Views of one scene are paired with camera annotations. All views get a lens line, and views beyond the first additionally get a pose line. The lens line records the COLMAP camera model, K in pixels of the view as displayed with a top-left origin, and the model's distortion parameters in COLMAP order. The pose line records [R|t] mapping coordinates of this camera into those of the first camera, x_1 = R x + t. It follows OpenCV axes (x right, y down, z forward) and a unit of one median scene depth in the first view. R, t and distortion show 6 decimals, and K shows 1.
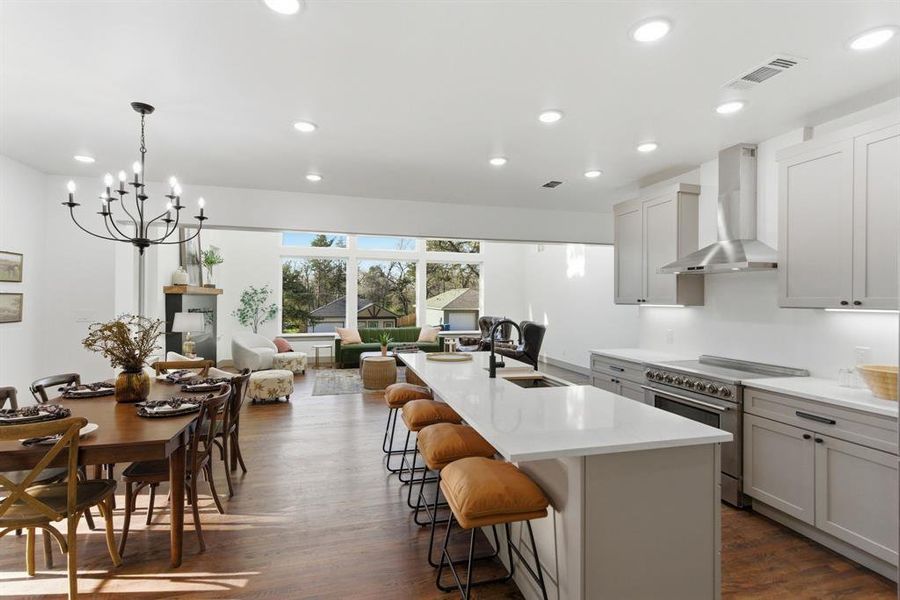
lens RADIAL K [[422.7, 0, 449.6], [0, 422.7, 296.9], [0, 0, 1]] dist [0.006621, -0.001040]
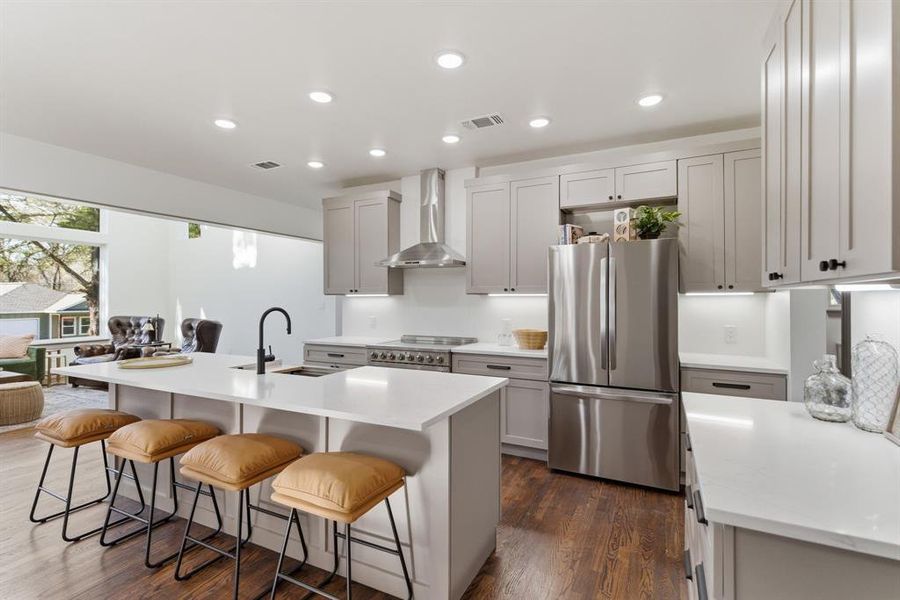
lens RADIAL K [[422.7, 0, 449.6], [0, 422.7, 296.9], [0, 0, 1]] dist [0.006621, -0.001040]
pose [[0.663587, -0.003573, 0.748091, -0.211160], [0.000990, 0.999992, 0.003898, 0.021583], [-0.748098, -0.001846, 0.663585, 0.096948]]
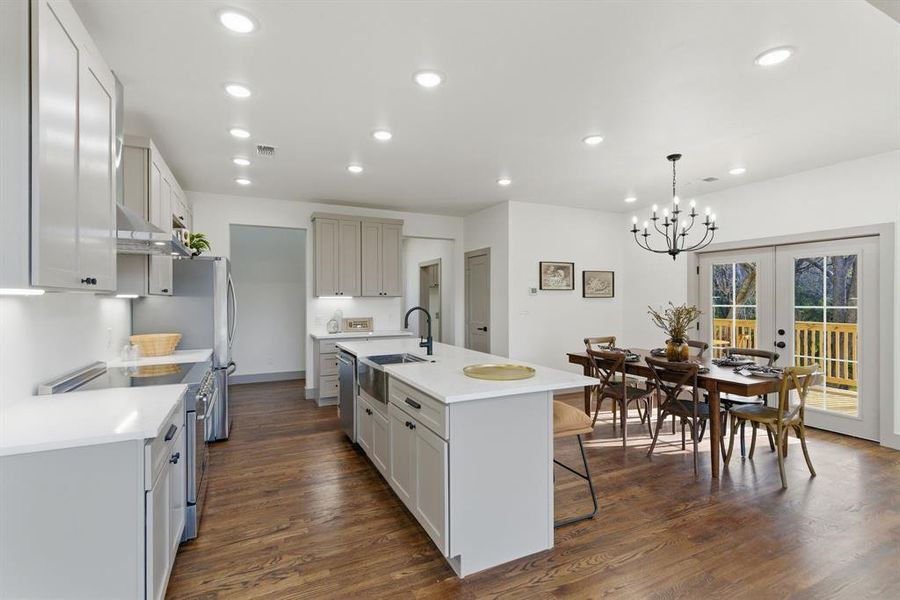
lens RADIAL K [[415.4, 0, 450.0], [0, 415.4, 300.0], [0, 0, 1]] dist [0.001242, 0.000200]
pose [[-0.982172, -0.002626, -0.187965, 0.192761], [-0.001738, 0.999987, -0.004891, 0.029007], [0.187975, -0.004477, -0.982164, 1.561850]]
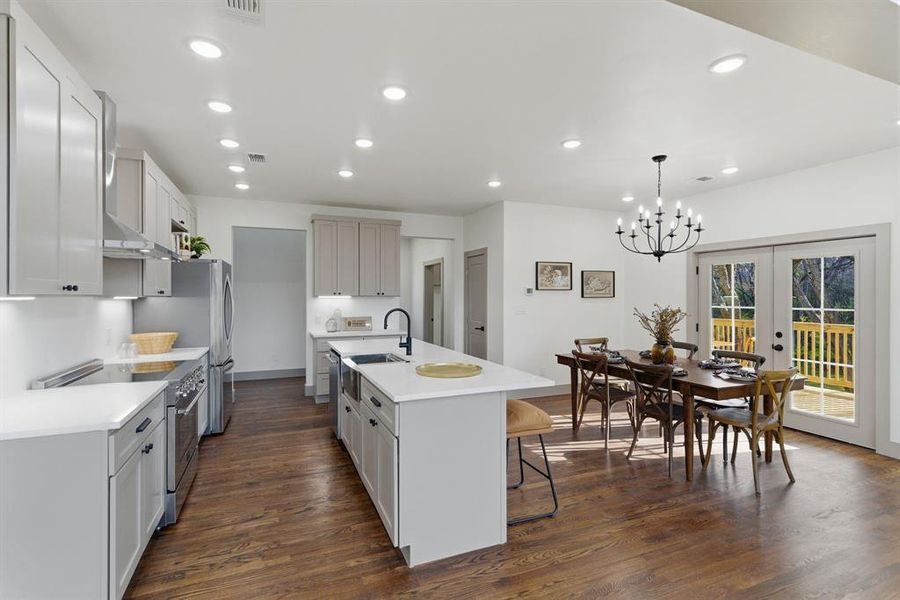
lens RADIAL K [[422.7, 0, 449.6], [0, 422.7, 296.9], [0, 0, 1]] dist [0.006621, -0.001040]
pose [[-0.990620, -0.005202, -0.136545, 0.111382], [-0.004555, 0.999977, -0.005046, 0.018658], [0.136568, -0.004377, -0.990621, 1.614904]]
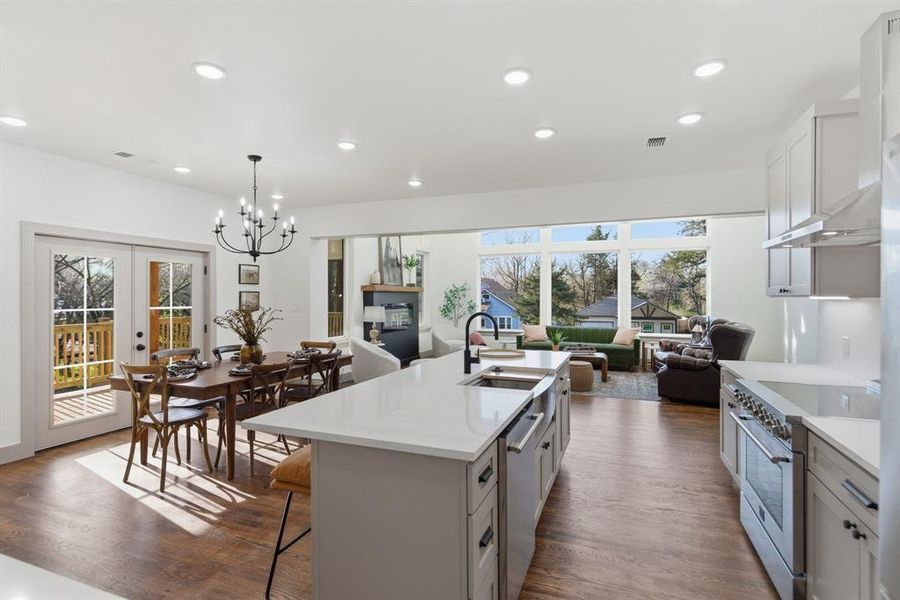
lens RADIAL K [[446.4, 0, 450.8], [0, 446.4, 296.2], [0, 0, 1]] dist [0.003646, -0.000226]
pose [[0.805252, -0.007040, -0.592891, 0.478069], [0.008201, 0.999966, -0.000736, 0.014696], [0.592876, -0.004270, 0.805283, 0.131680]]
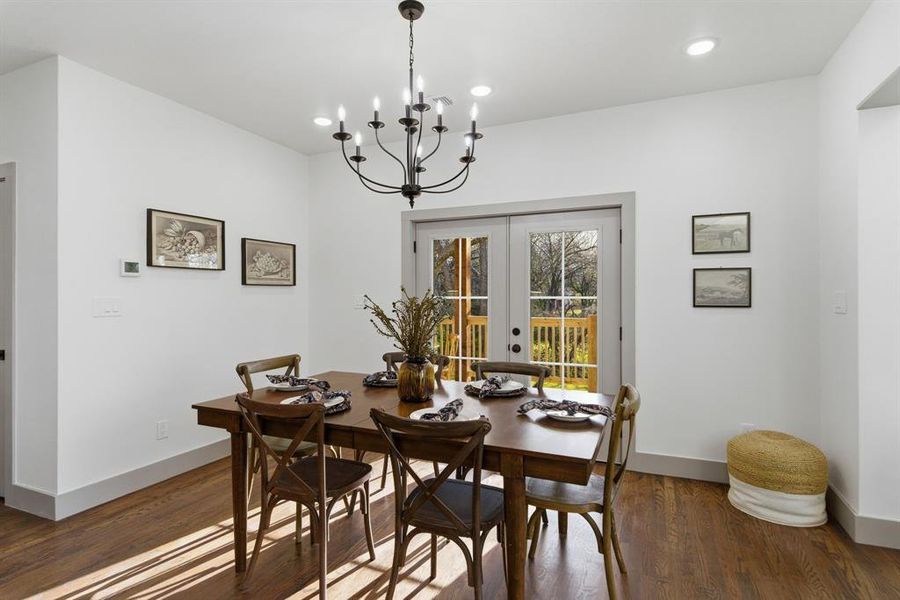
lens RADIAL K [[454.2, 0, 451.6], [0, 454.2, 296.7], [0, 0, 1]] dist [0.003056, 0.000187]
pose [[-0.619714, -0.003447, -0.784820, -0.101266], [0.002511, 0.999977, -0.006375, 0.044034], [0.784823, -0.005921, -0.619691, 1.084561]]
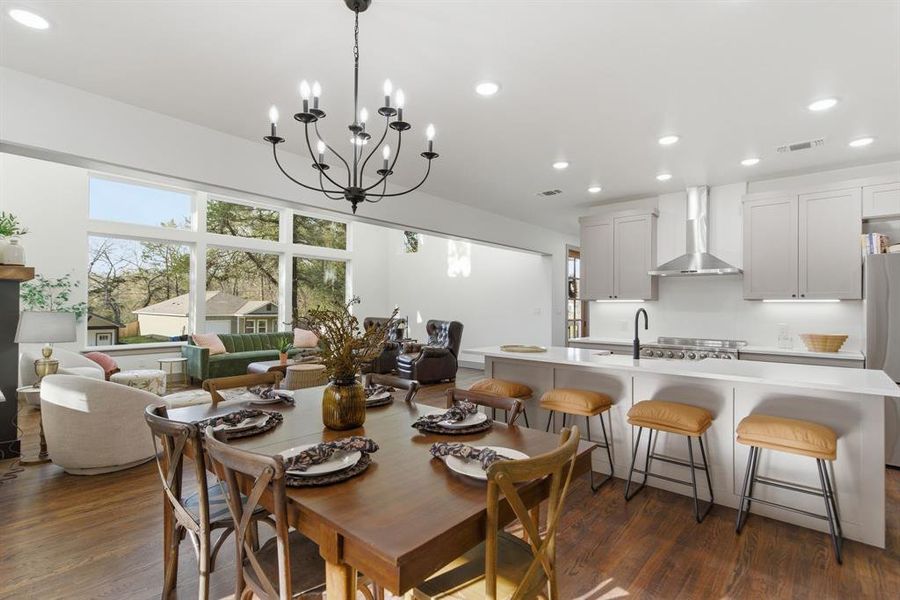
lens RADIAL K [[427.2, 0, 450.2], [0, 427.2, 302.3], [0, 0, 1]] dist [0.004935, -0.000143]
pose [[0.830317, 0.006429, 0.557254, -0.688255], [-0.005889, 0.999979, -0.002762, 0.033093], [-0.557260, -0.000988, 0.830337, 0.237474]]
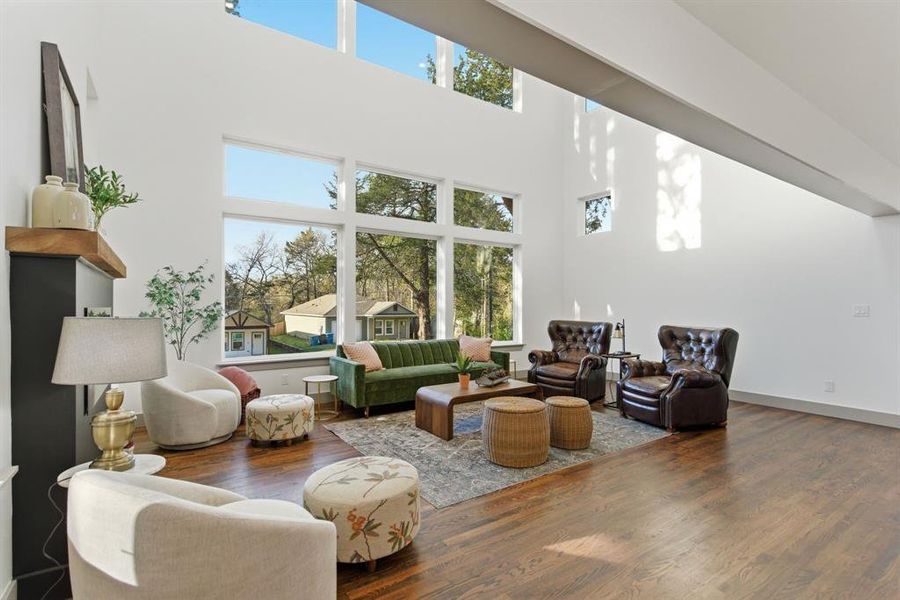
lens RADIAL K [[427.2, 0, 450.2], [0, 427.2, 302.3], [0, 0, 1]] dist [0.004935, -0.000143]
pose [[0.945791, -0.001582, 0.324771, -0.701425], [0.002486, 0.999994, -0.002368, 0.040976], [-0.324765, 0.003047, 0.945790, 0.910280]]
